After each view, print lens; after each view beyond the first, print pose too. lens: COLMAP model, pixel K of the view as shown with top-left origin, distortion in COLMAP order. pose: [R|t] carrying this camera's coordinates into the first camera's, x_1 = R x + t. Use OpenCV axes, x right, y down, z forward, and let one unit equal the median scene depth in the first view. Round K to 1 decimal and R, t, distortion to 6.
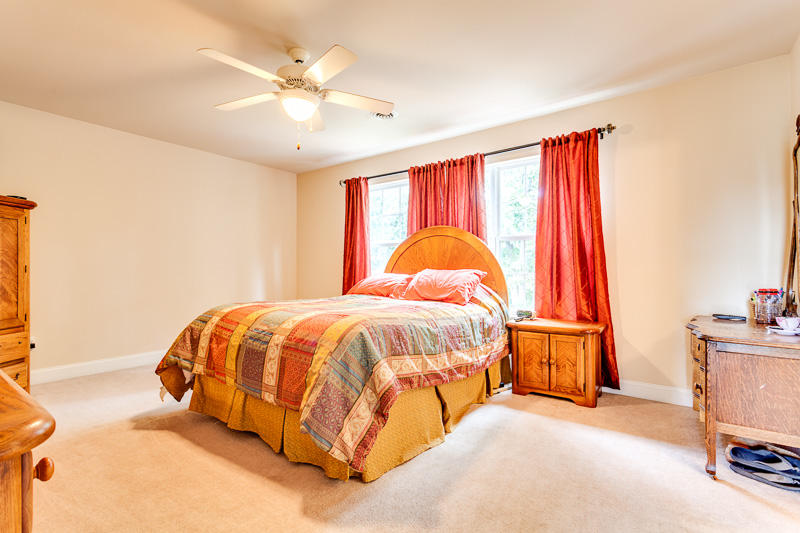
lens RADIAL K [[381.4, 0, 400.0], [0, 381.4, 266.5], [0, 0, 1]] dist [0.002195, 0.001054]
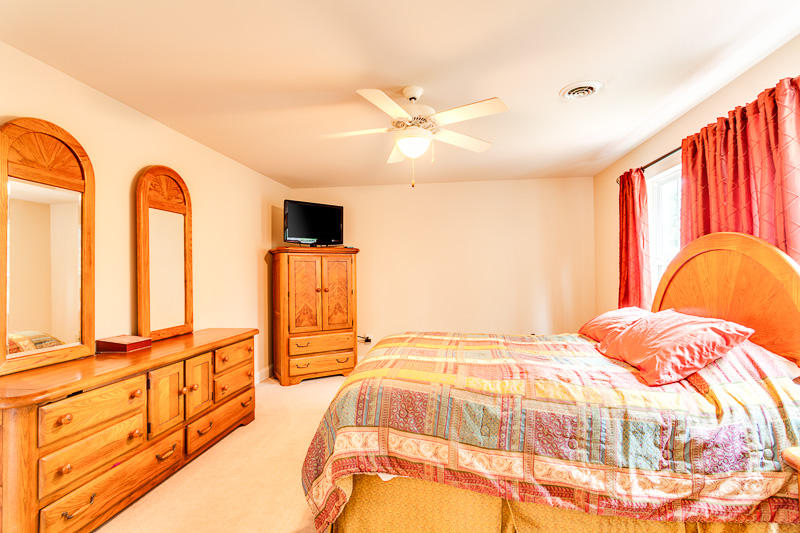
lens RADIAL K [[381.4, 0, 400.0], [0, 381.4, 266.5], [0, 0, 1]] dist [0.002195, 0.001054]
pose [[0.480057, -0.019623, -0.877018, 0.496394], [0.012975, 0.999799, -0.015268, -0.071299], [0.877142, -0.004050, 0.480215, 0.418523]]
